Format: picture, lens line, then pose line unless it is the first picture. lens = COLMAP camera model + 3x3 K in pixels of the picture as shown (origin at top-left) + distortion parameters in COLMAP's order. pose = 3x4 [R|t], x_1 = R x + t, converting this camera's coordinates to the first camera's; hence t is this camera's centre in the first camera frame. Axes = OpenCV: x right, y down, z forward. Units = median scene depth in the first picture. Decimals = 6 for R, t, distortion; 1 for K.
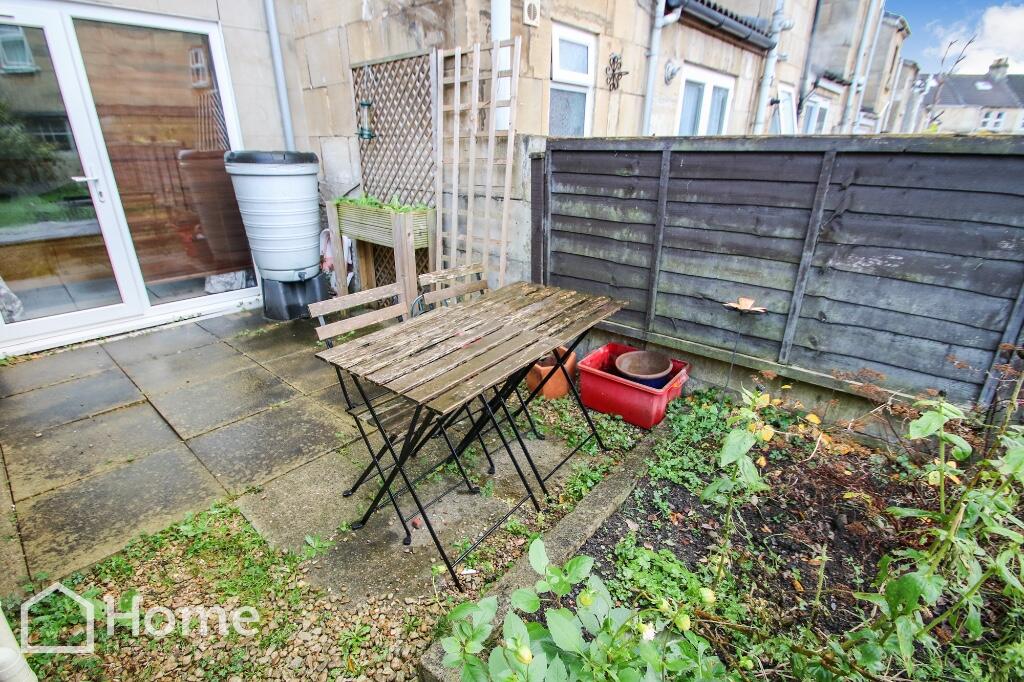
lens RADIAL K [[495.1, 0, 508.7], [0, 495.1, 346.1], [0, 0, 1]] dist [0.000131, -0.015453]
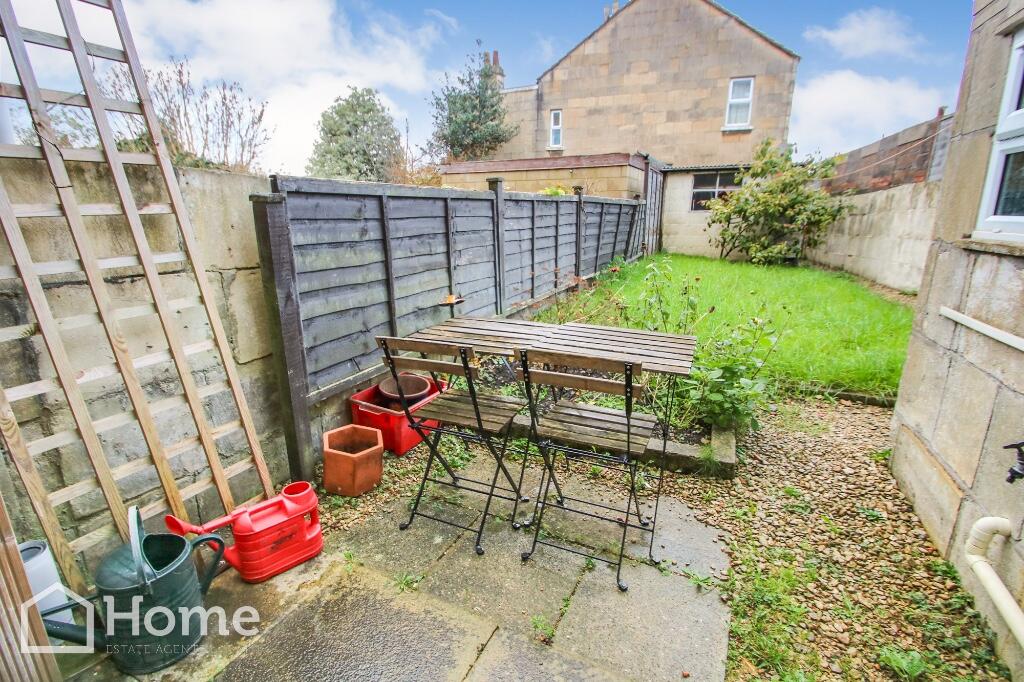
lens RADIAL K [[495.1, 0, 508.7], [0, 495.1, 346.1], [0, 0, 1]] dist [0.000131, -0.015453]
pose [[-0.283006, -0.249550, 0.926085, -0.837008], [0.362919, 0.865904, 0.344239, -0.355575], [-0.887805, 0.433515, -0.154489, 0.994404]]
